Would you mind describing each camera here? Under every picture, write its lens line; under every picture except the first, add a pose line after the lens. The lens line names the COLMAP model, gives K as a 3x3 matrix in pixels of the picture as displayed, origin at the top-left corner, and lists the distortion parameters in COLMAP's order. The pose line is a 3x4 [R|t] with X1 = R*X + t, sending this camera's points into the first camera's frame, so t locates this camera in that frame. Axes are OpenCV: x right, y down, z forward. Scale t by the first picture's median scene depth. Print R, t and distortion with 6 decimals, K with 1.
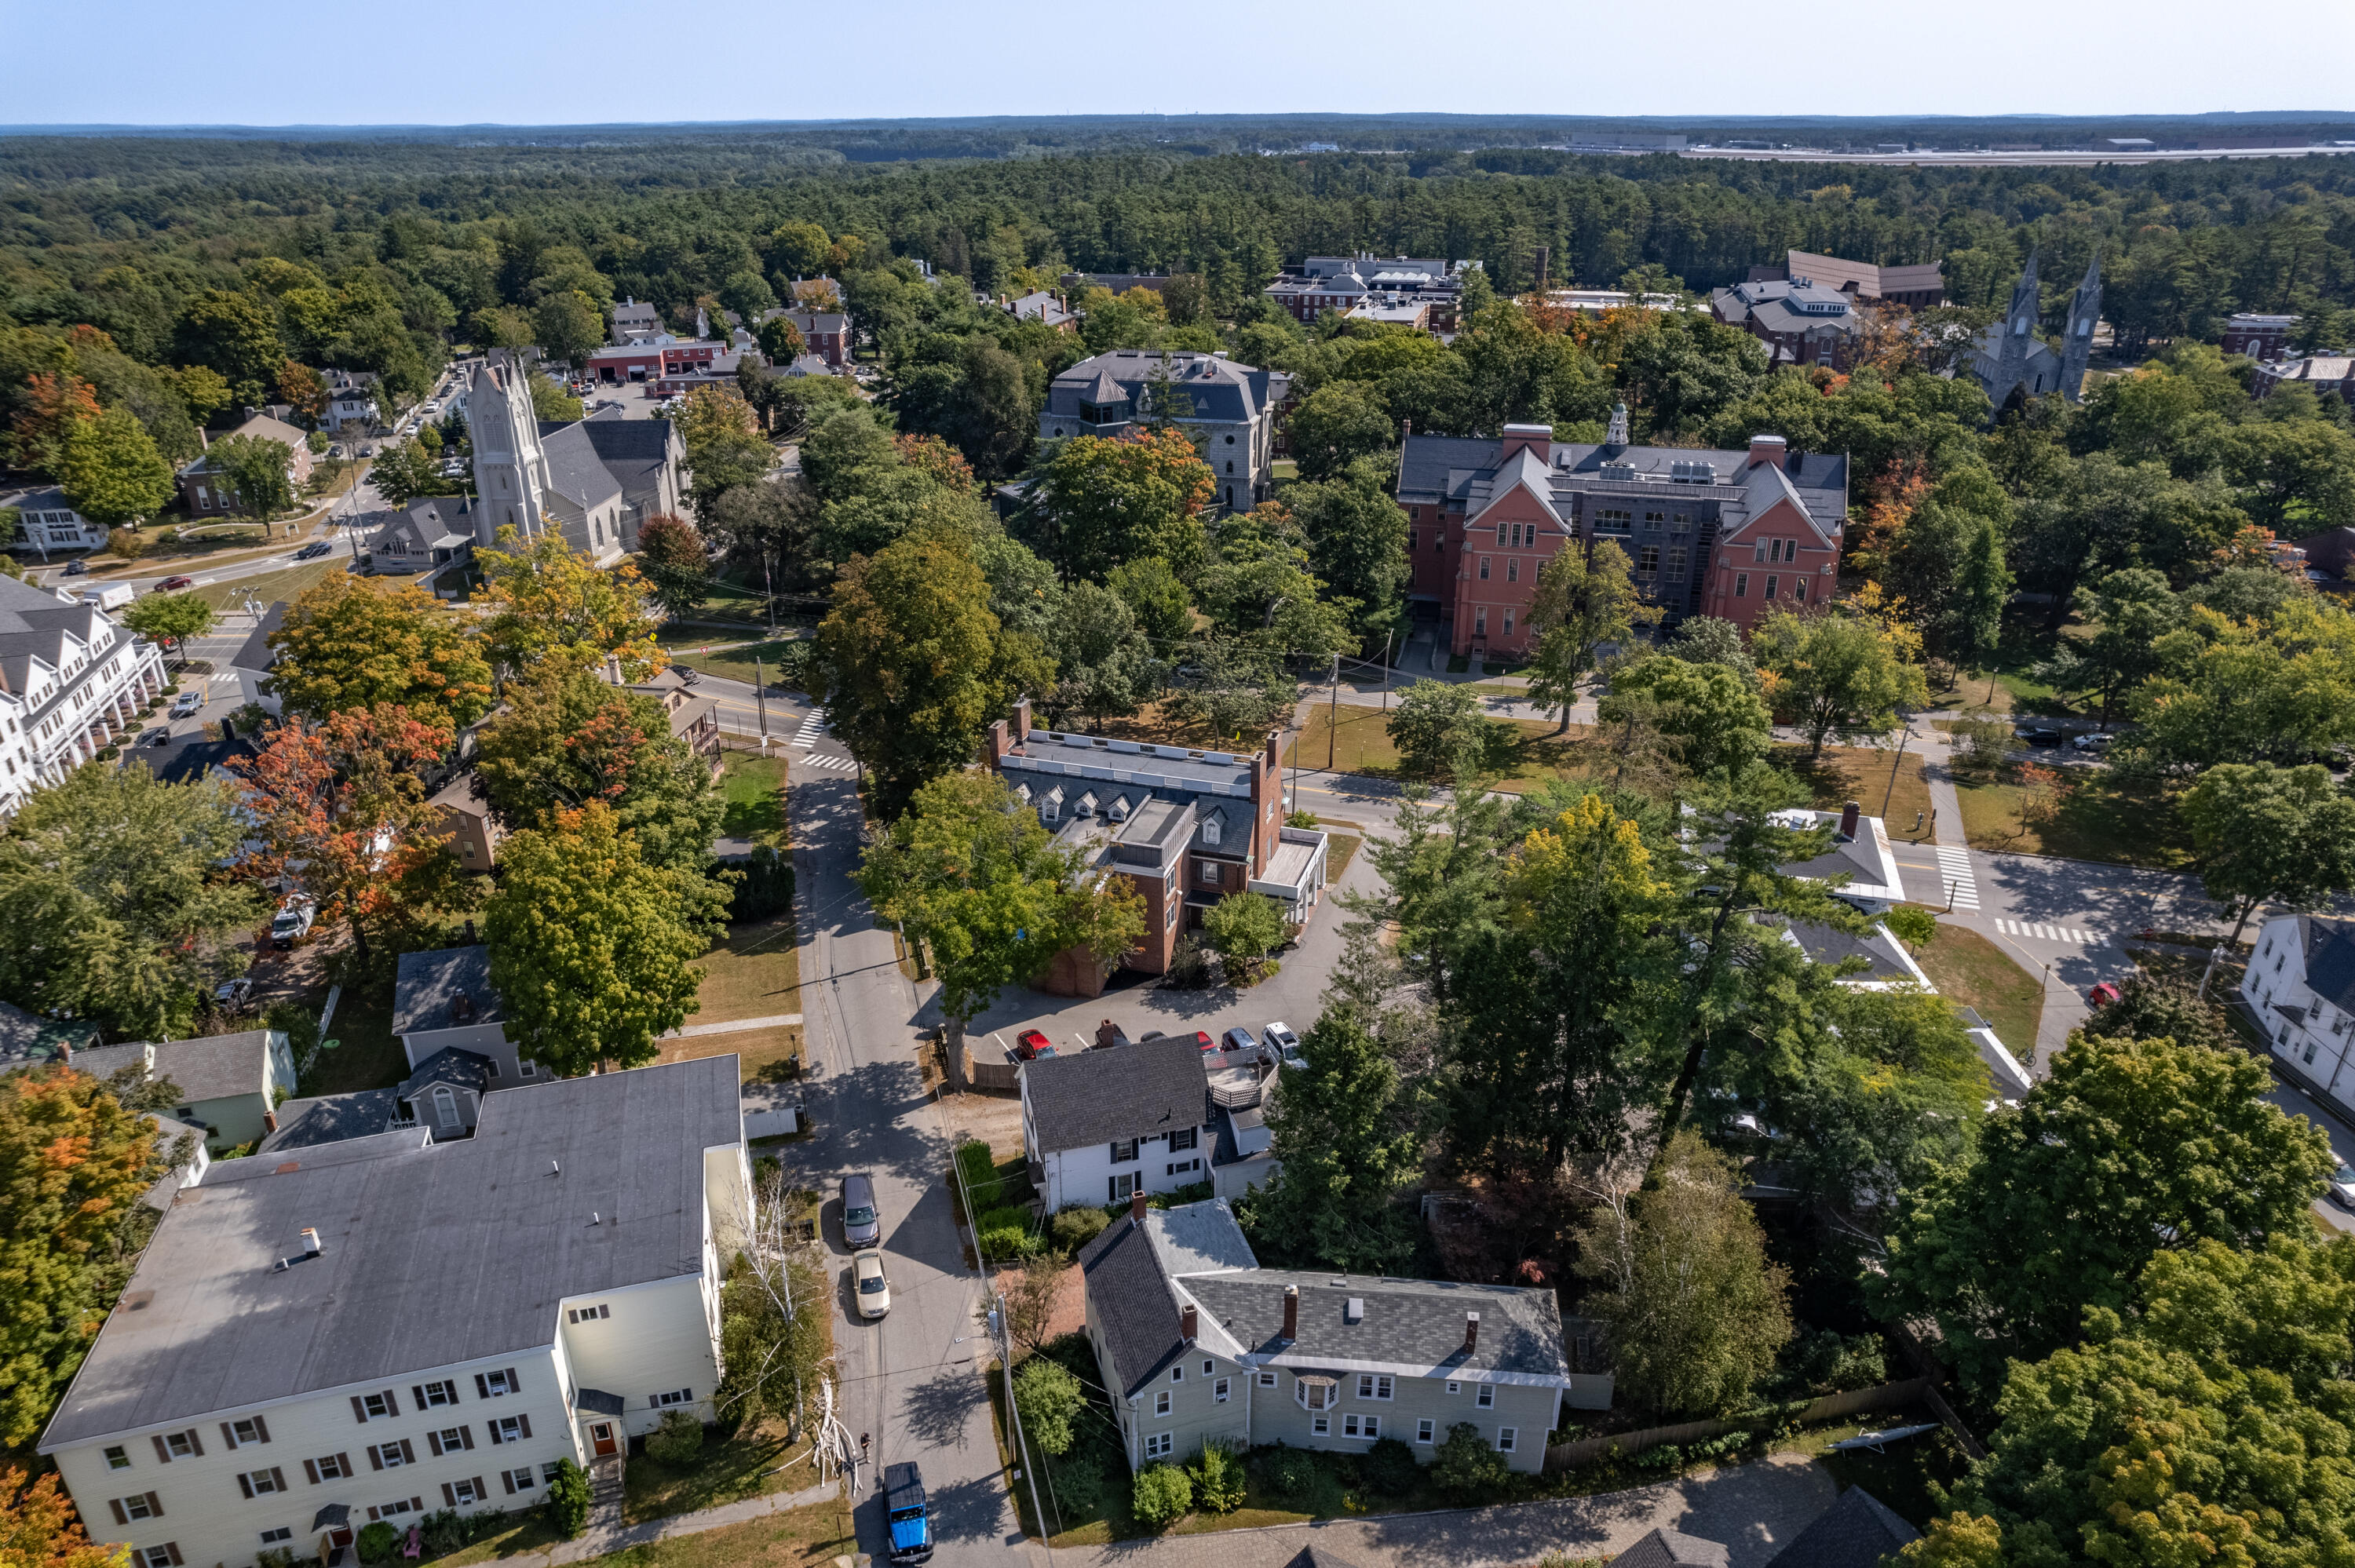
lens RADIAL K [[1507.6, 0, 1178.2], [0, 1507.6, 800.8], [0, 0, 1]] dist [-0.079895, 0.072688]
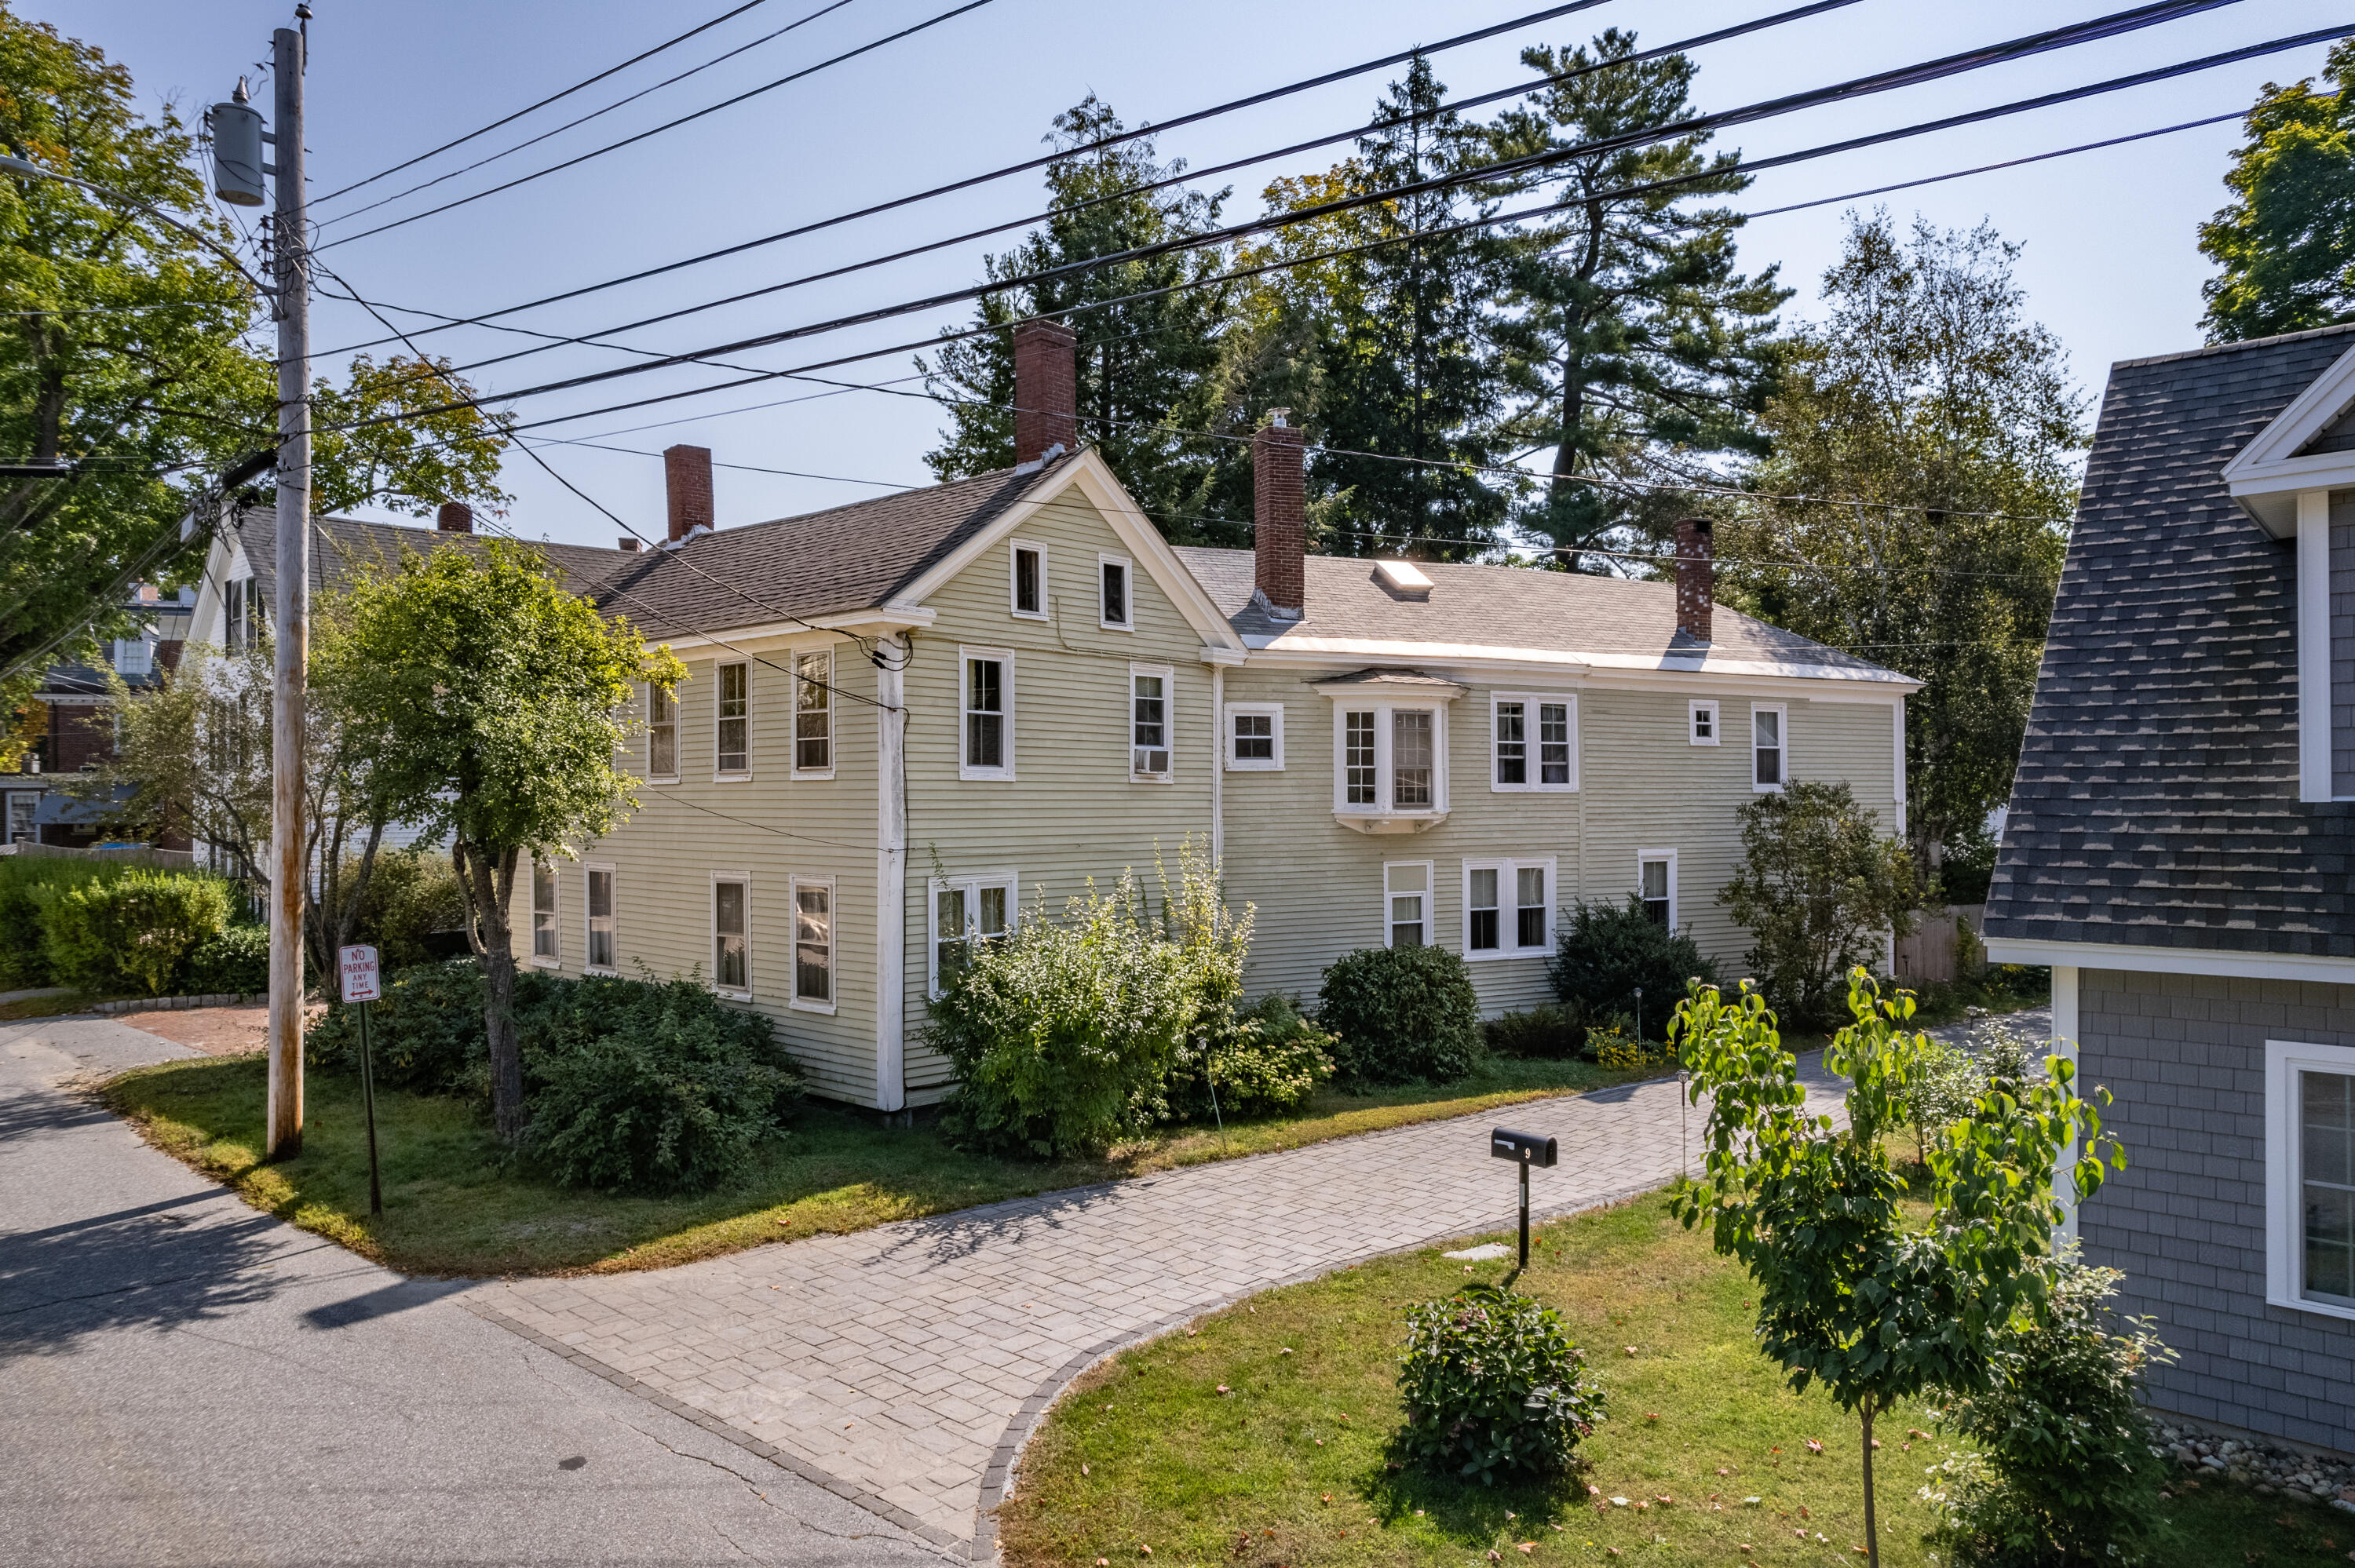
lens RADIAL K [[1507.6, 0, 1178.2], [0, 1507.6, 800.8], [0, 0, 1]] dist [-0.079895, 0.072688]
pose [[0.850958, -0.001155, 0.525233, -0.079094], [0.224036, 0.905262, -0.360983, 0.351081], [-0.475056, 0.424852, 0.770599, 0.538530]]
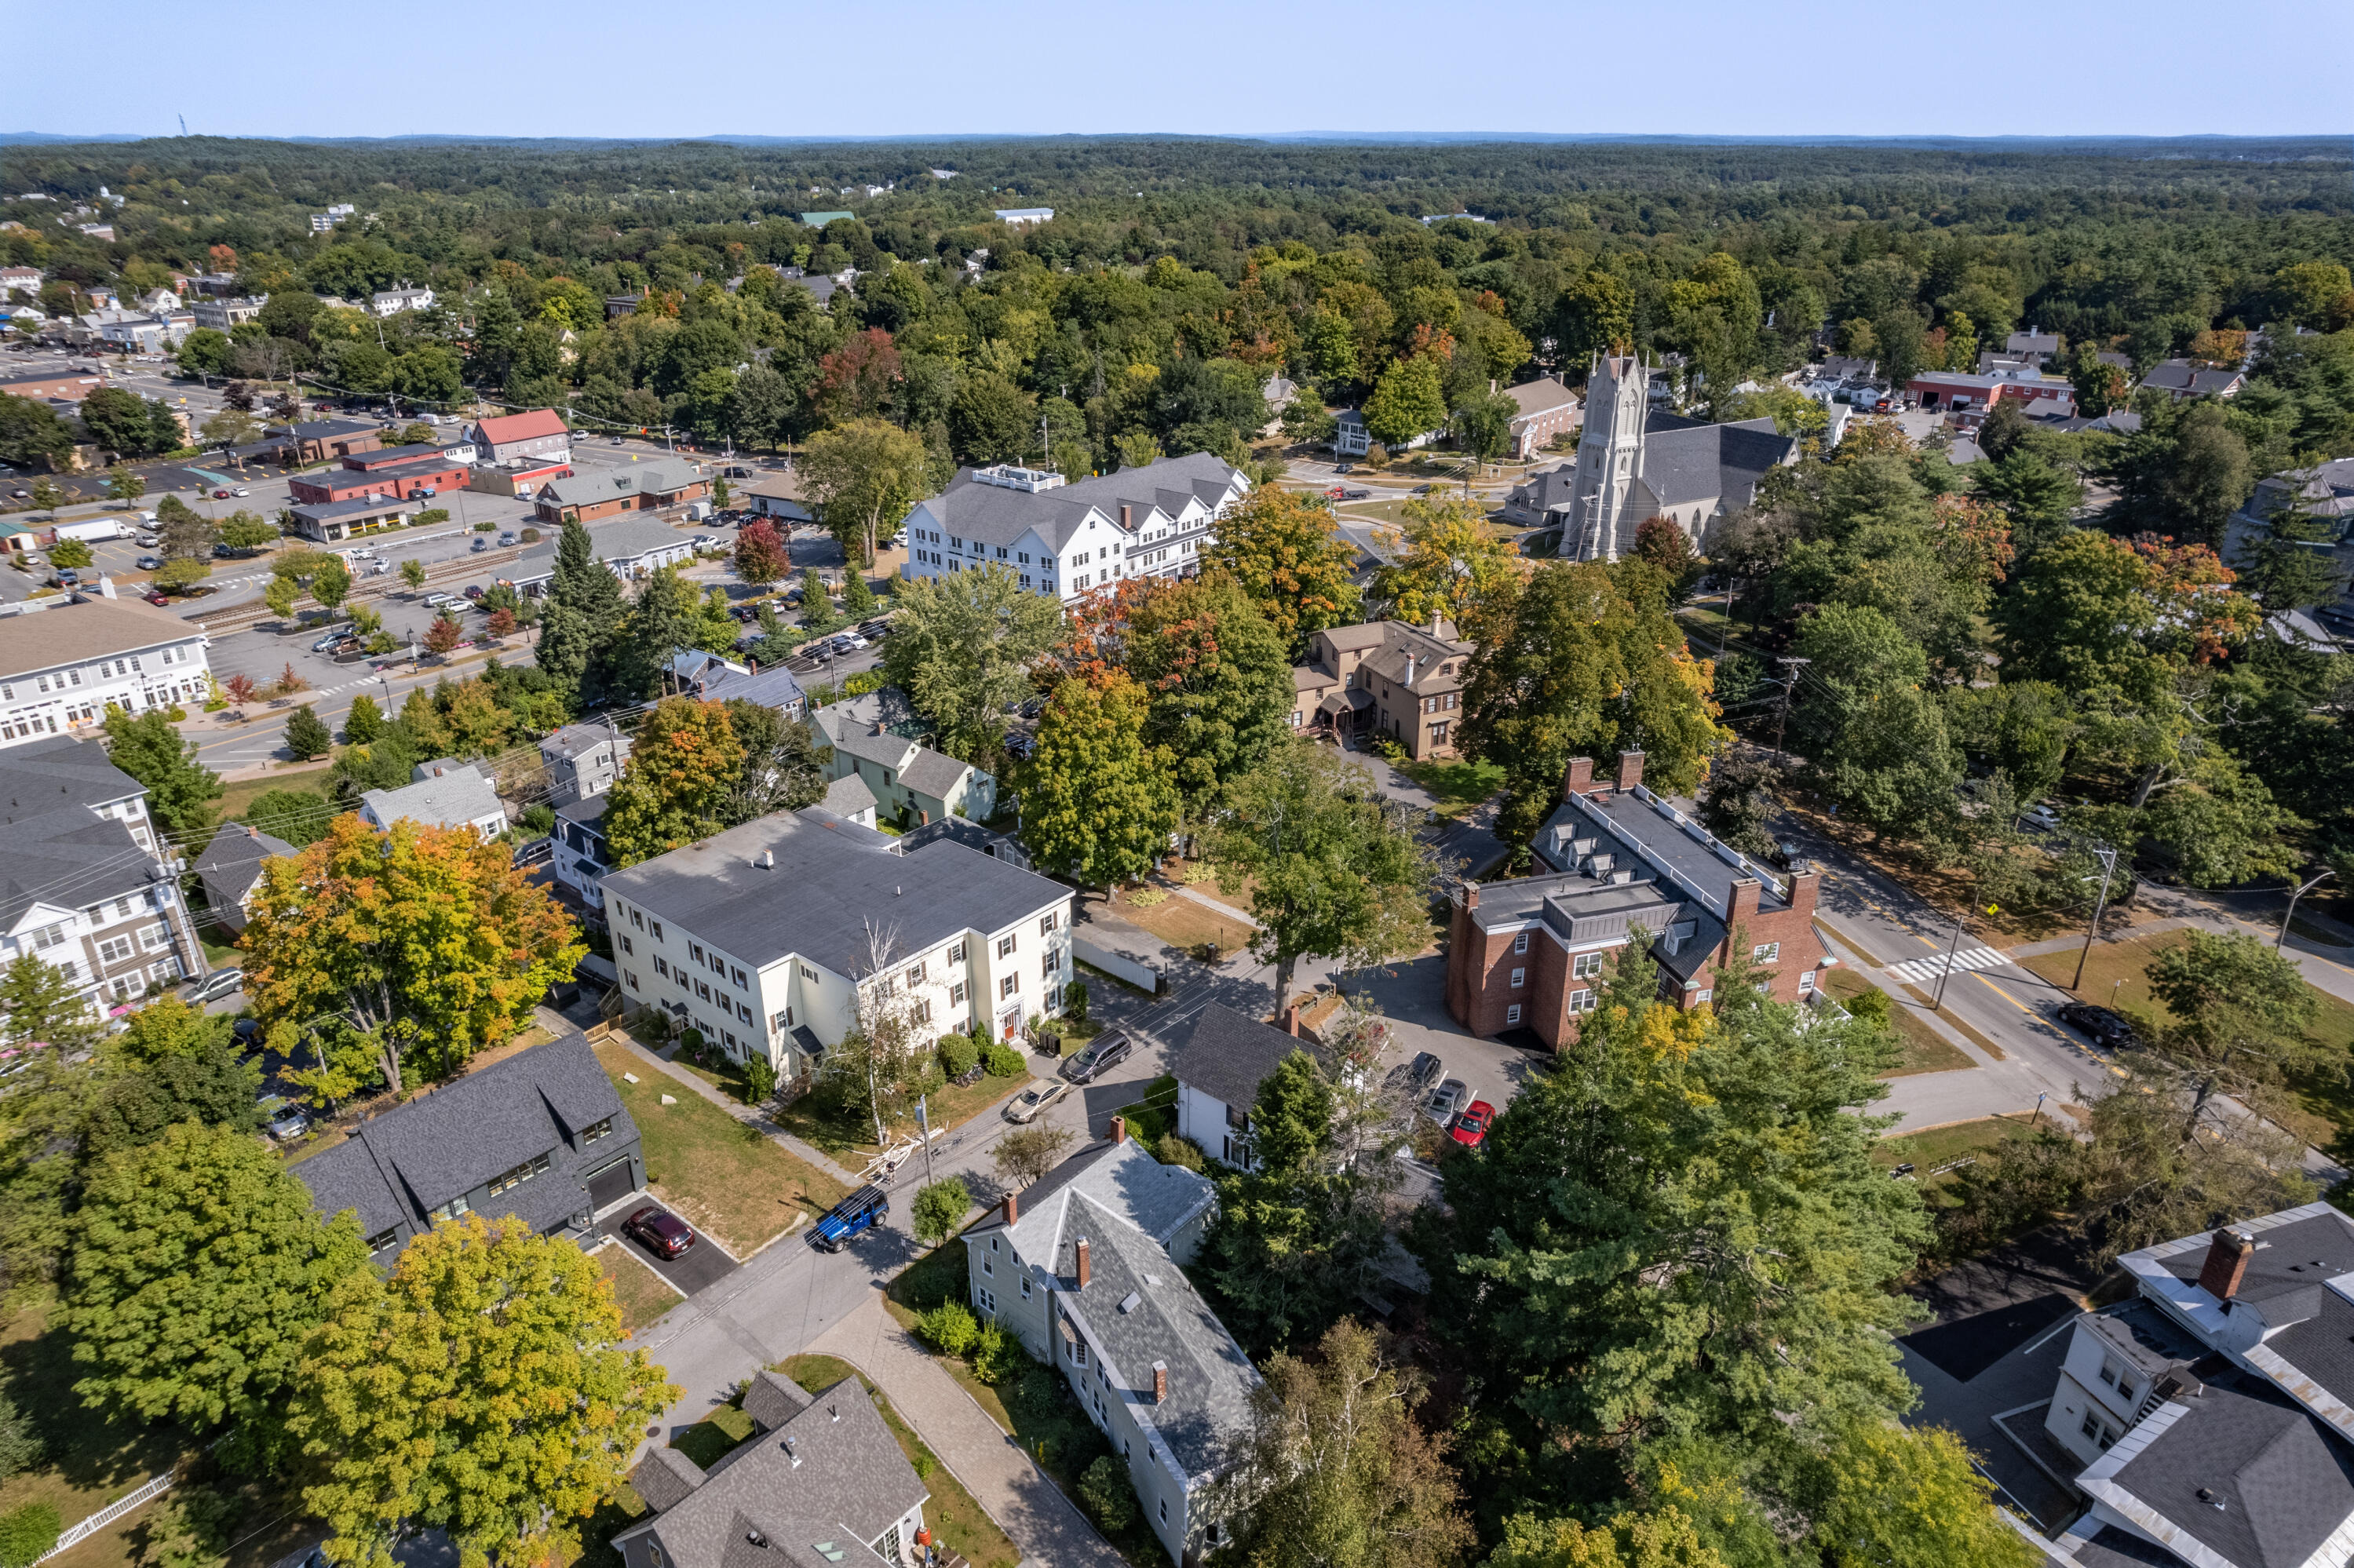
lens RADIAL K [[1503.1, 0, 1176.3], [0, 1503.1, 802.2], [0, 0, 1]] dist [-0.078915, 0.070333]
pose [[0.562573, 0.344602, -0.751506, 0.548323], [-0.347669, 0.923319, 0.163124, -0.107953], [0.750092, 0.169506, 0.639241, 0.216190]]
